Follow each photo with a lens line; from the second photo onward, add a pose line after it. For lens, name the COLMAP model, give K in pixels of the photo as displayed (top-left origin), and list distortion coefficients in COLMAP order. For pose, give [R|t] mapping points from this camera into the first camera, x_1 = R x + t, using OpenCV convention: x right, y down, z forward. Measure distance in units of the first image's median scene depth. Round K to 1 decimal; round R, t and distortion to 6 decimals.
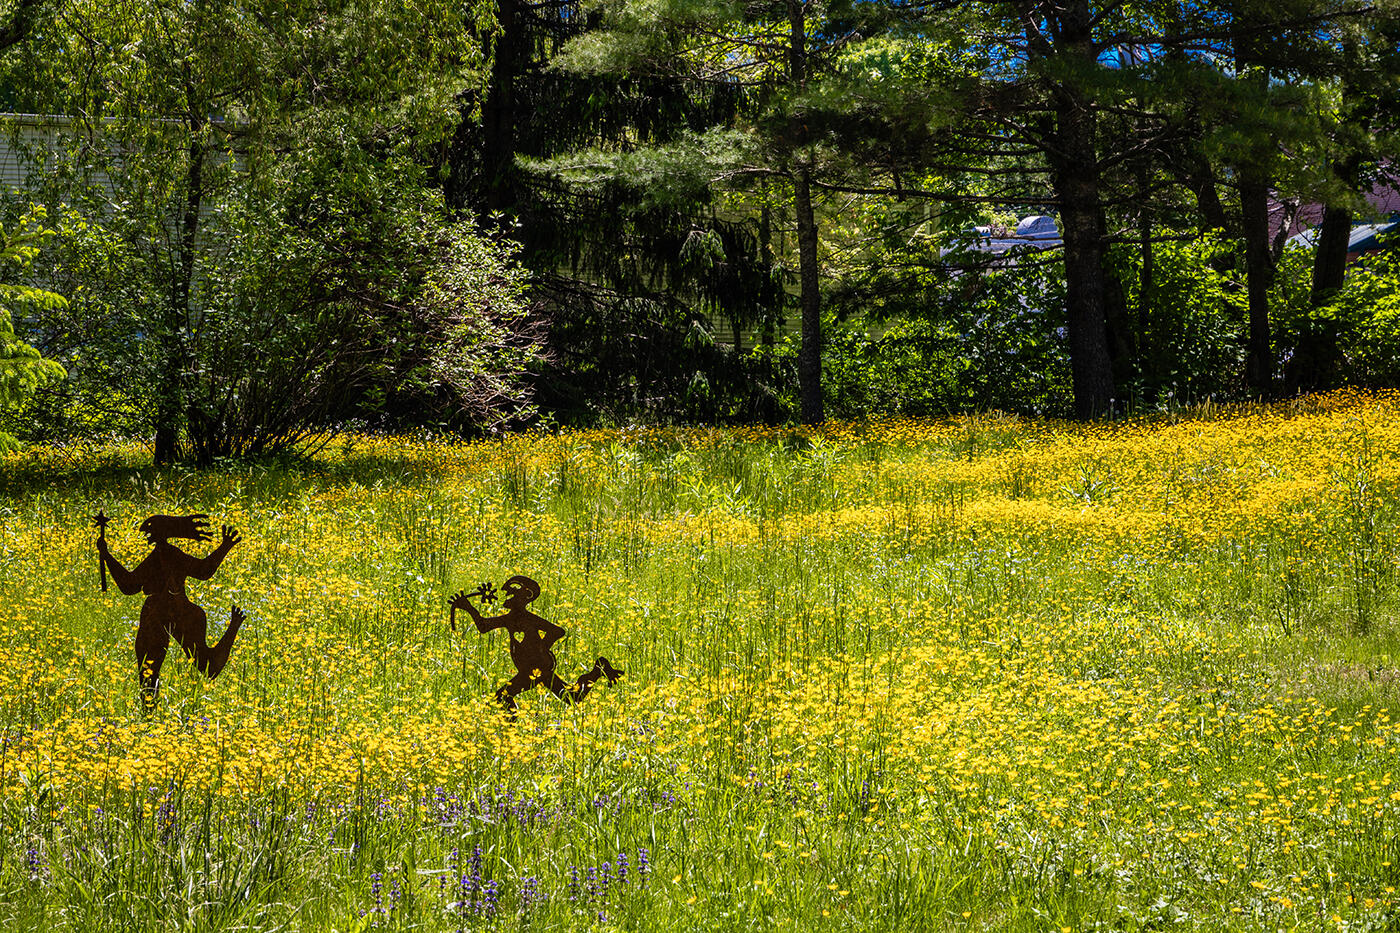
lens RADIAL K [[3856.4, 0, 700.6], [0, 3856.4, 465.4], [0, 0, 1]] dist [0.082128, 0.000000]
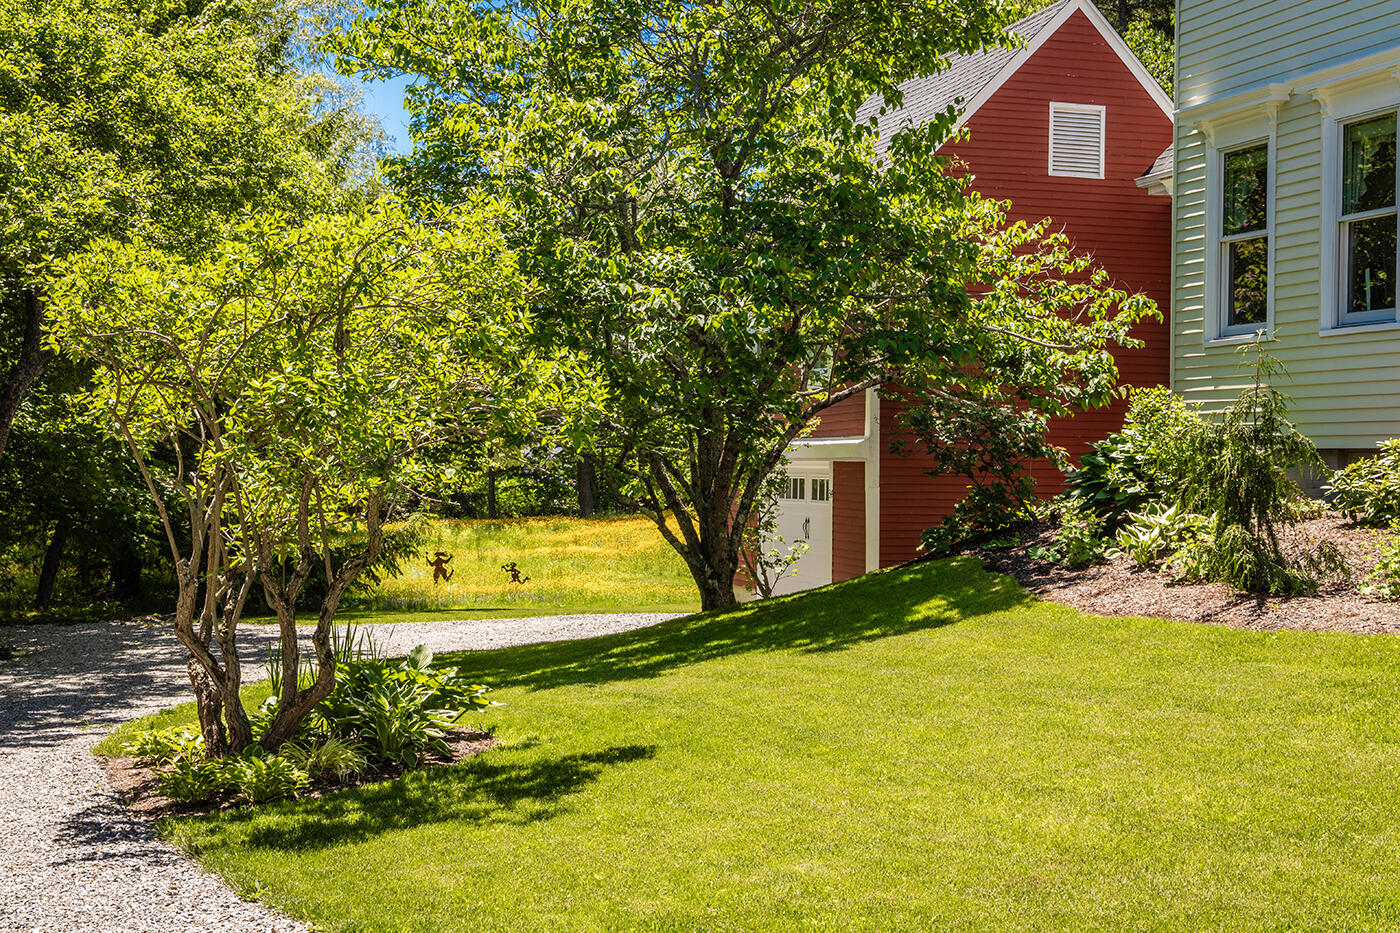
lens RADIAL K [[2107.8, 0, 700.8], [0, 2107.8, 468.1], [0, 0, 1]] dist [-0.006042, 0.000000]
pose [[0.985405, 0.003683, 0.170187, -0.279775], [0.000332, 0.999722, -0.023557, -0.034810], [-0.170226, 0.023270, 0.985130, -1.971497]]
